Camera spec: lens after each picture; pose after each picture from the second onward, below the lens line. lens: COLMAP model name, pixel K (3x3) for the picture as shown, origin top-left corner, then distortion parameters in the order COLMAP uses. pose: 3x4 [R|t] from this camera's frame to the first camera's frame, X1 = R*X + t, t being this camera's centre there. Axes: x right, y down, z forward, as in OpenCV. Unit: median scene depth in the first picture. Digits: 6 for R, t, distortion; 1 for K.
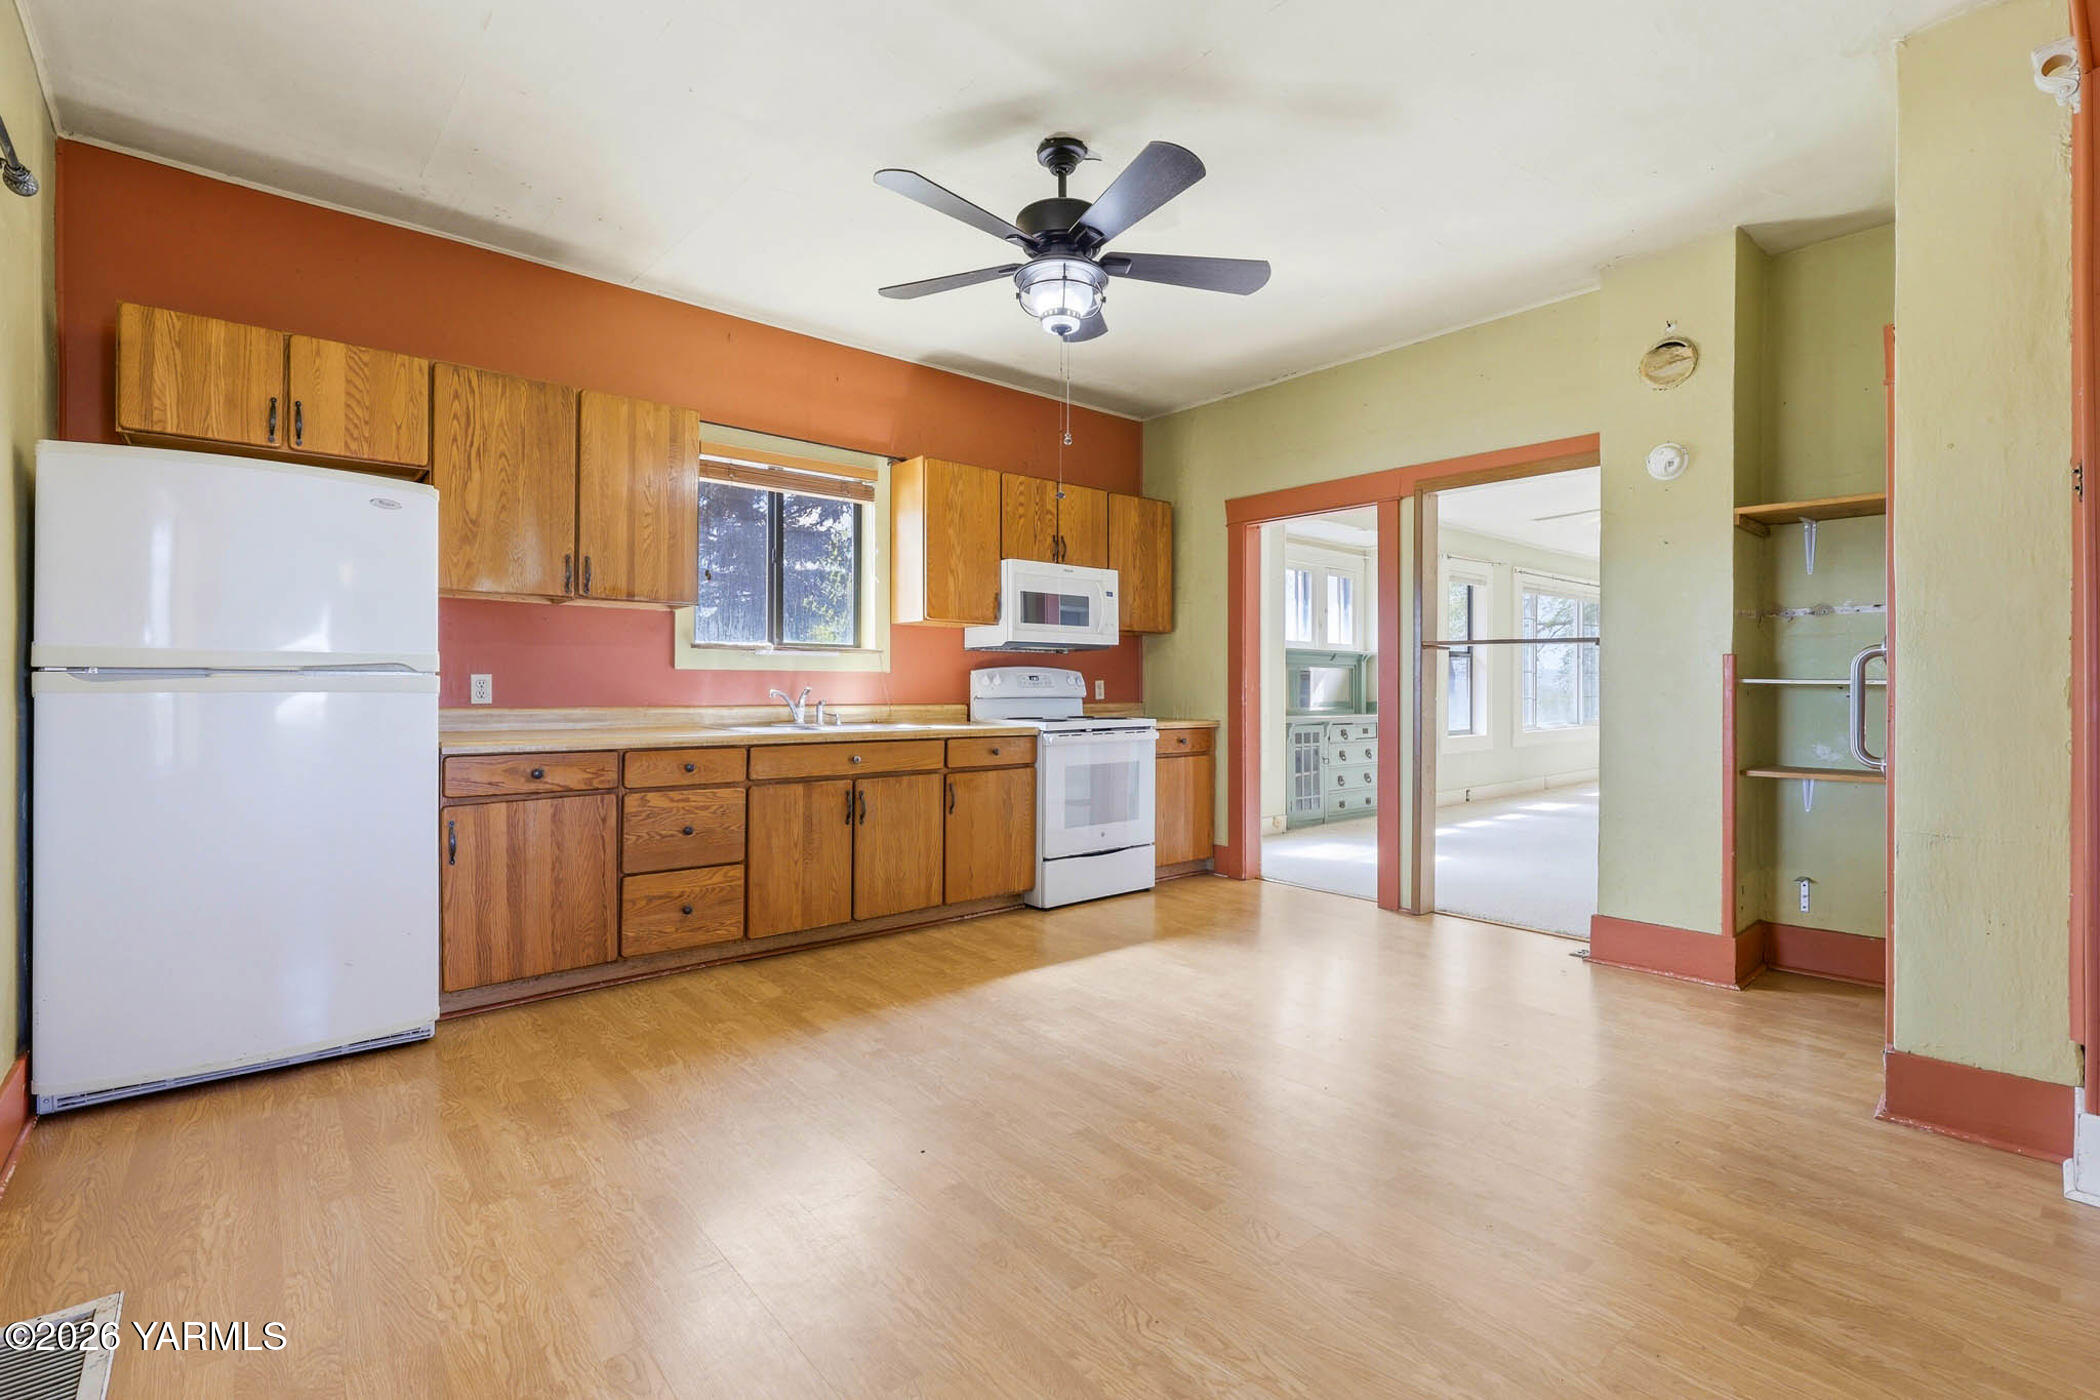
lens RADIAL K [[957.0, 0, 1057.8], [0, 957.0, 683.0], [0, 0, 1]] dist [-0.000546, -0.000393]
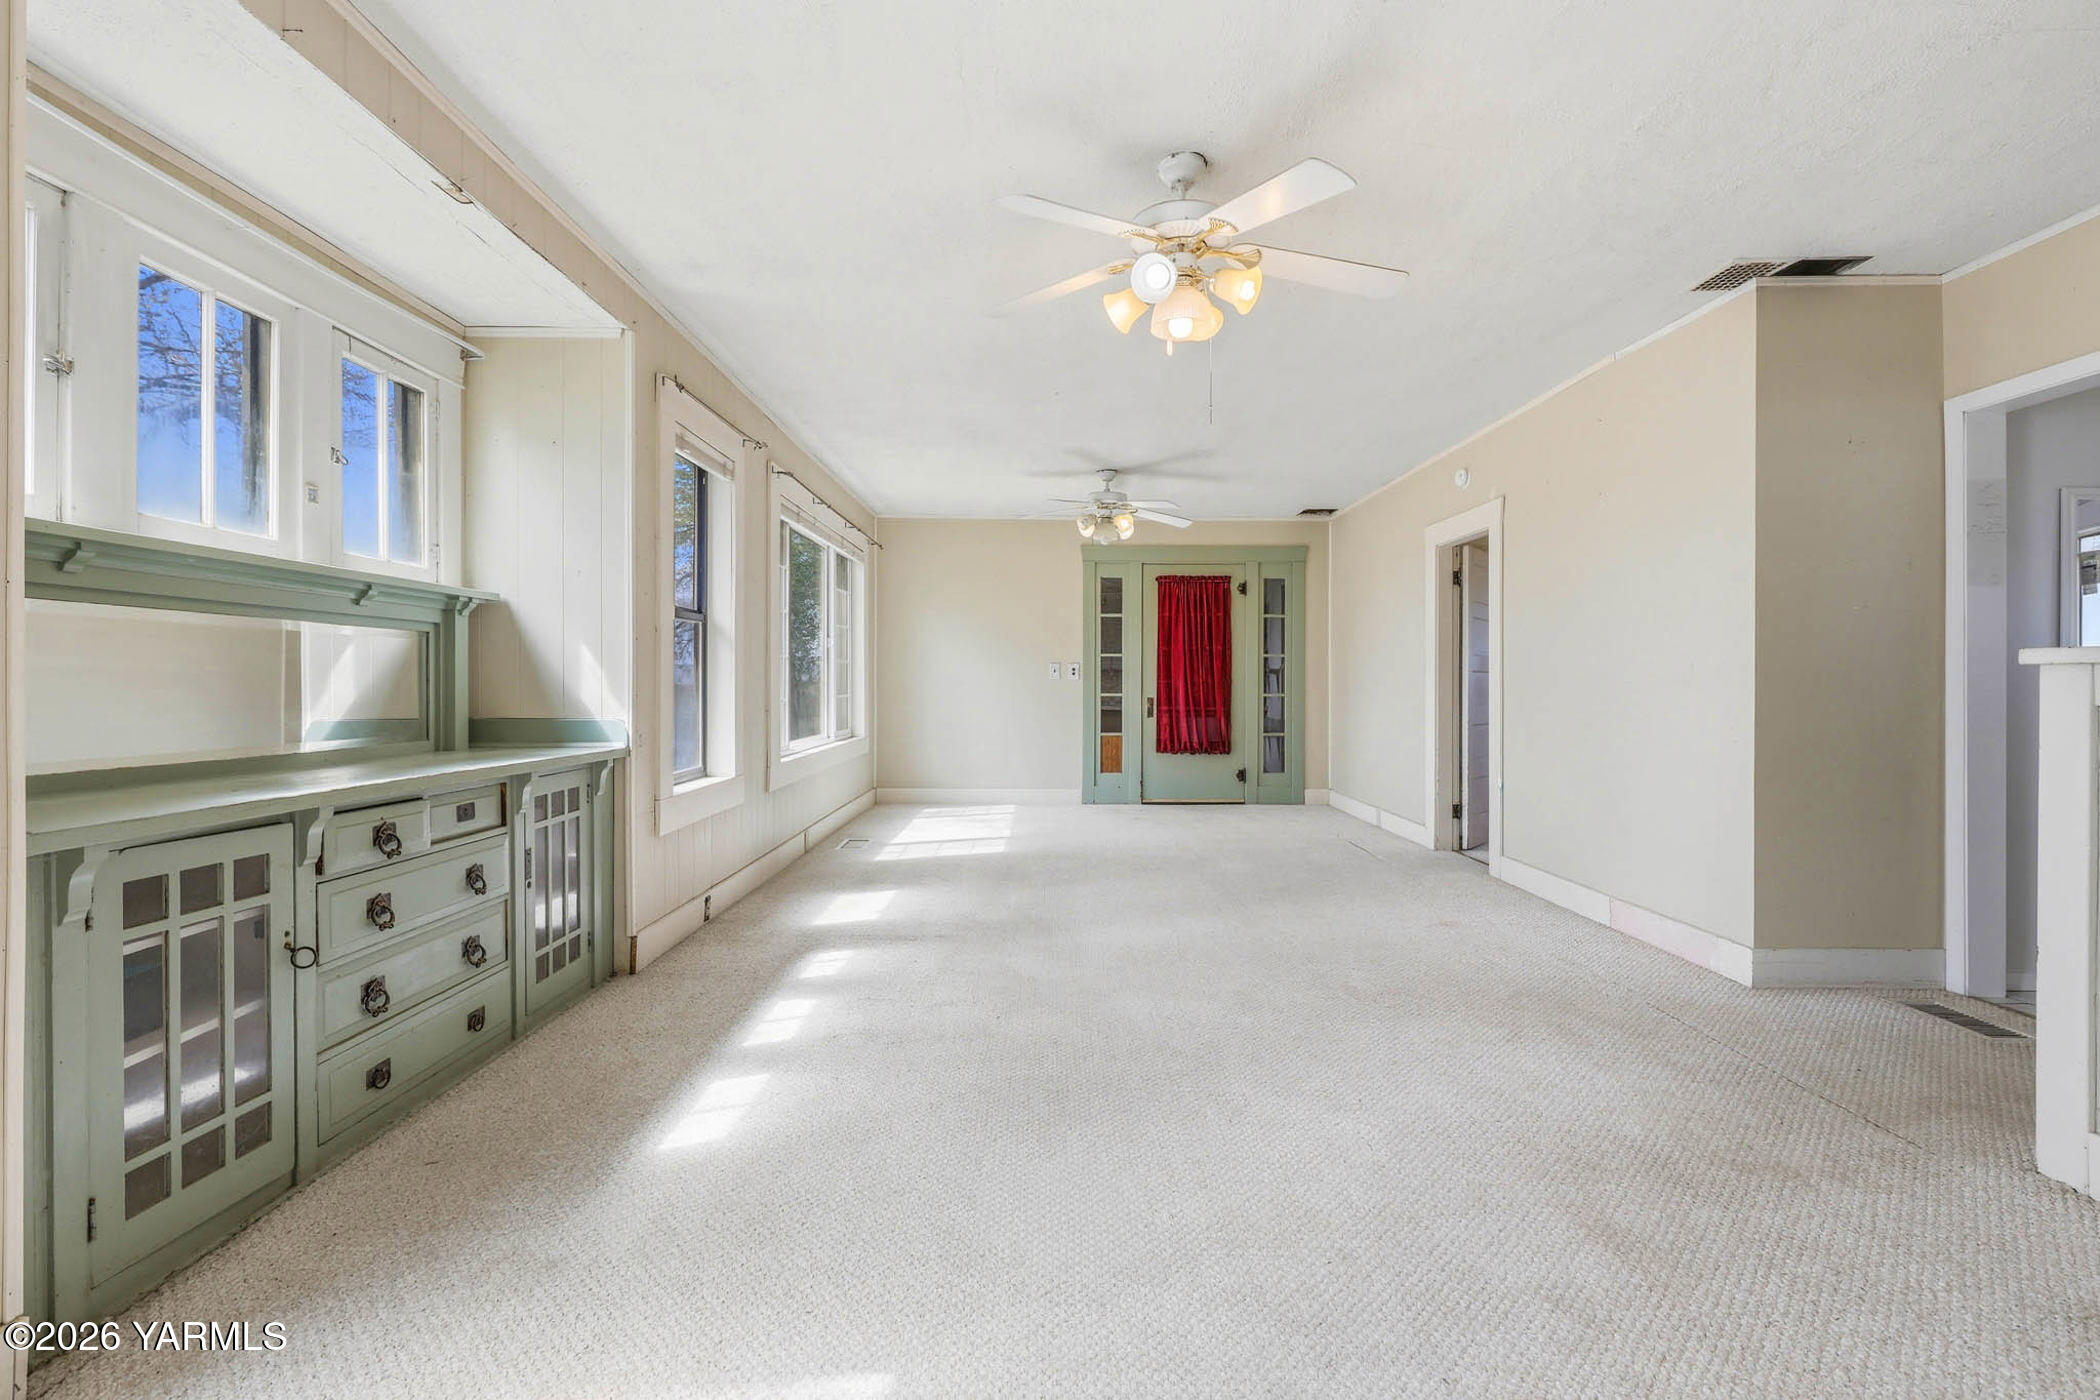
lens RADIAL K [[957.0, 0, 1039.4], [0, 957.0, 685.1], [0, 0, 1]] dist [-0.000546, -0.000393]
pose [[0.661958, -0.003064, 0.749535, 0.405502], [-0.001797, 0.999982, 0.005675, 0.007112], [-0.749539, -0.005104, 0.661940, 1.252935]]
